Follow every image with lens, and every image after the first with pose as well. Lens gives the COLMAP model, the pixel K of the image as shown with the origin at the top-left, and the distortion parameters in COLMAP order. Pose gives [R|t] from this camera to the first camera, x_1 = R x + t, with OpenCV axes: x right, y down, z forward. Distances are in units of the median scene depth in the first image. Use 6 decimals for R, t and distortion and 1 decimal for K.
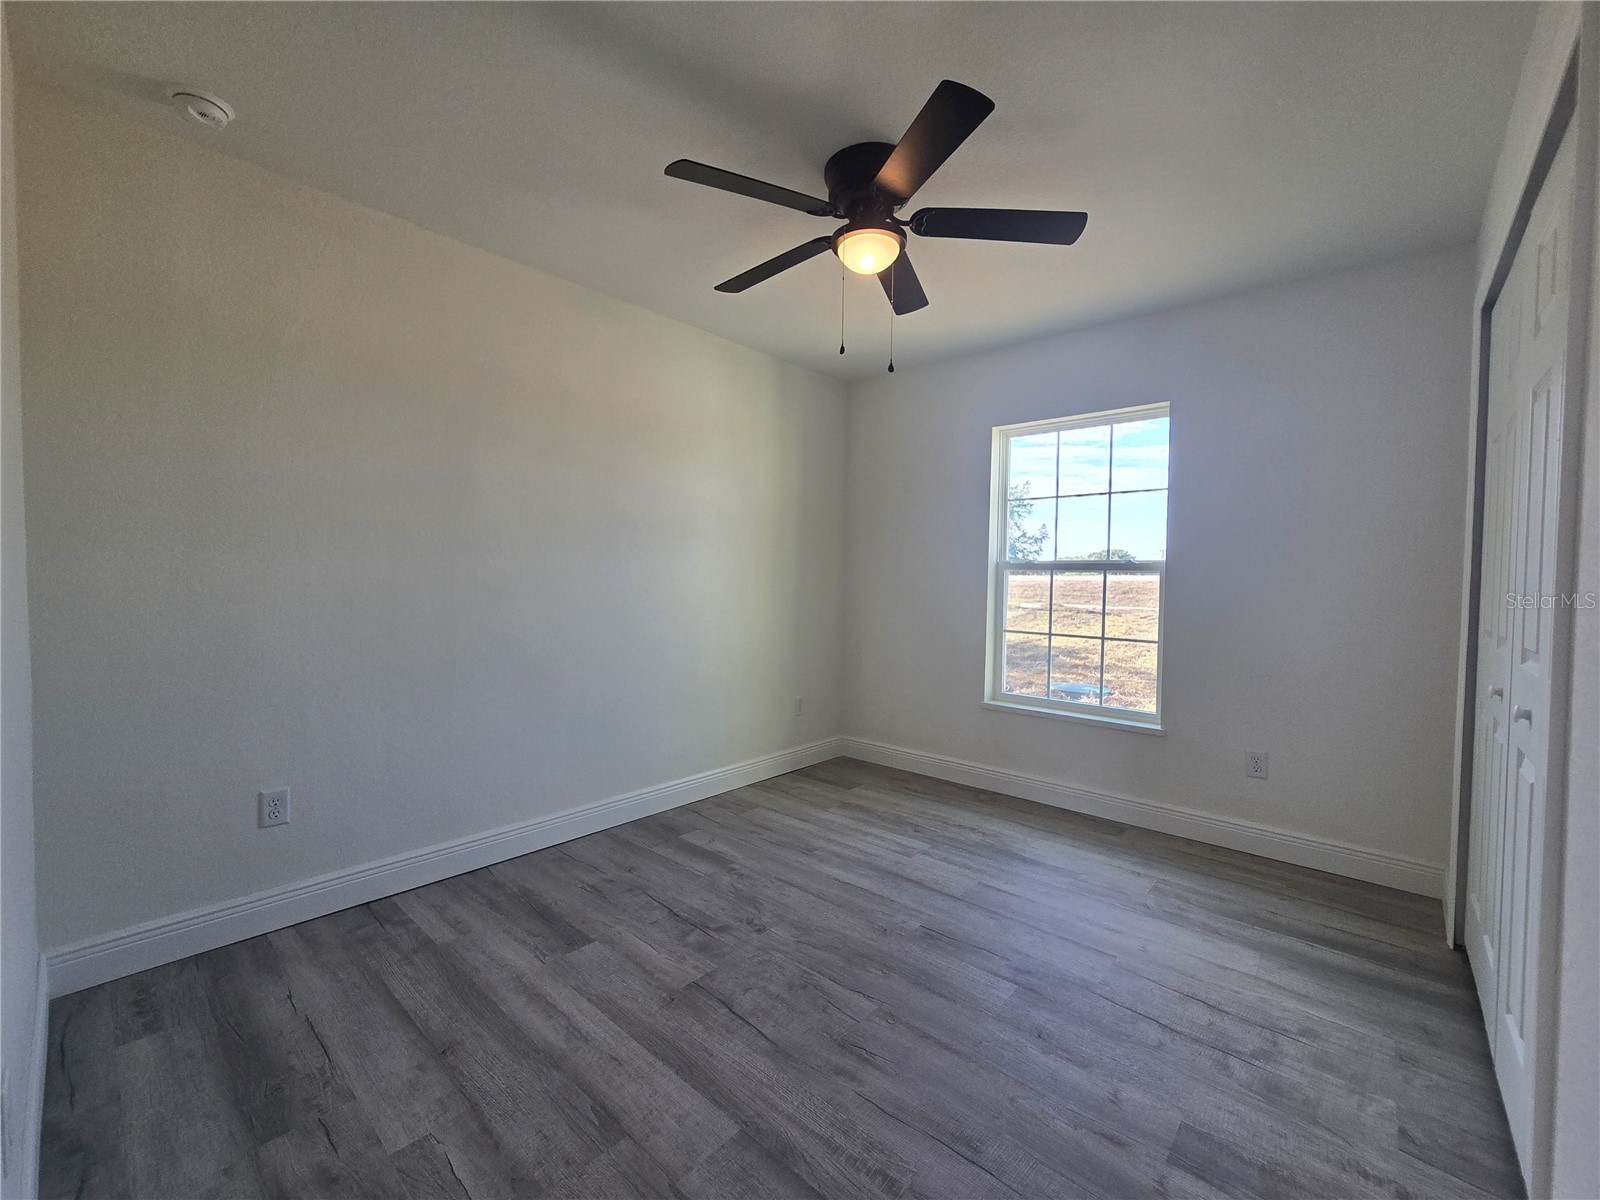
lens RADIAL K [[657.1, 0, 804.0], [0, 657.1, 587.2], [0, 0, 1]] dist [-0.005456, 0.000134]
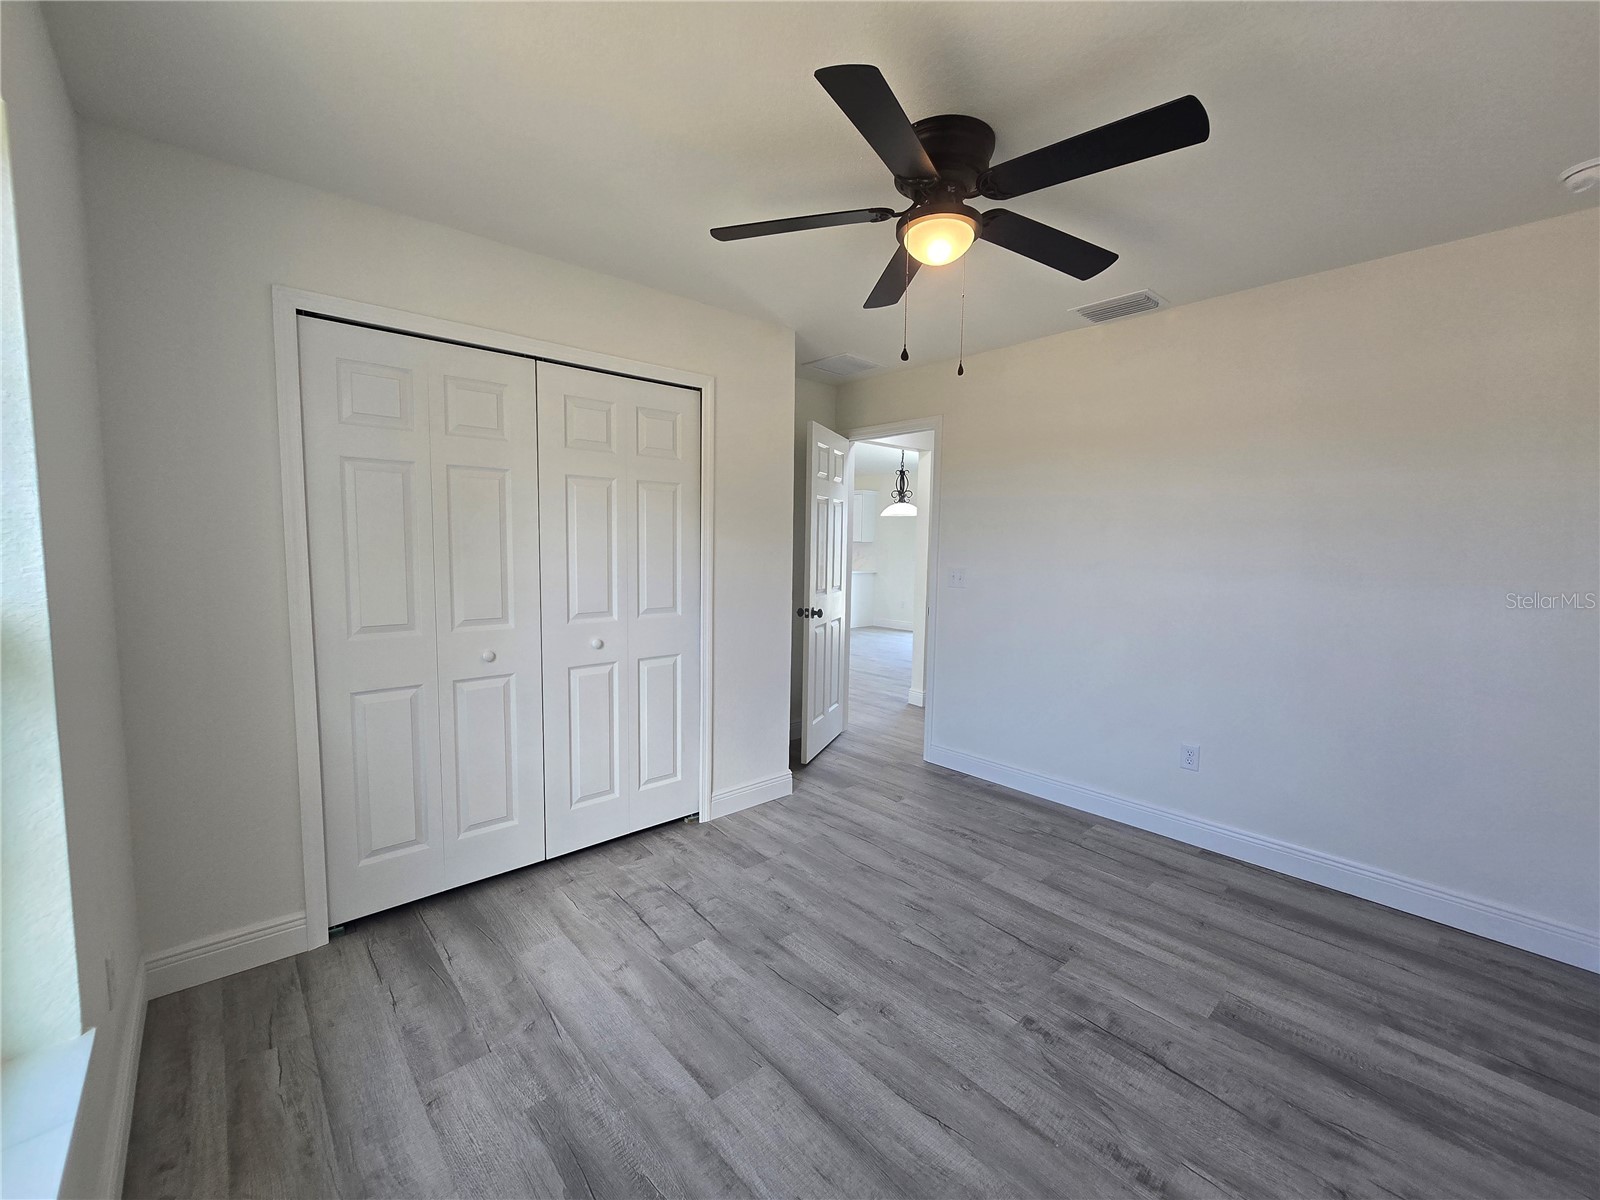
lens RADIAL K [[657.1, 0, 795.0], [0, 657.1, 602.9], [0, 0, 1]] dist [-0.005456, 0.000134]
pose [[-0.992091, -0.038455, 0.119482, 0.174939], [-0.024685, 0.993098, 0.114663, -0.127383], [-0.123067, 0.110807, -0.986193, 2.052352]]
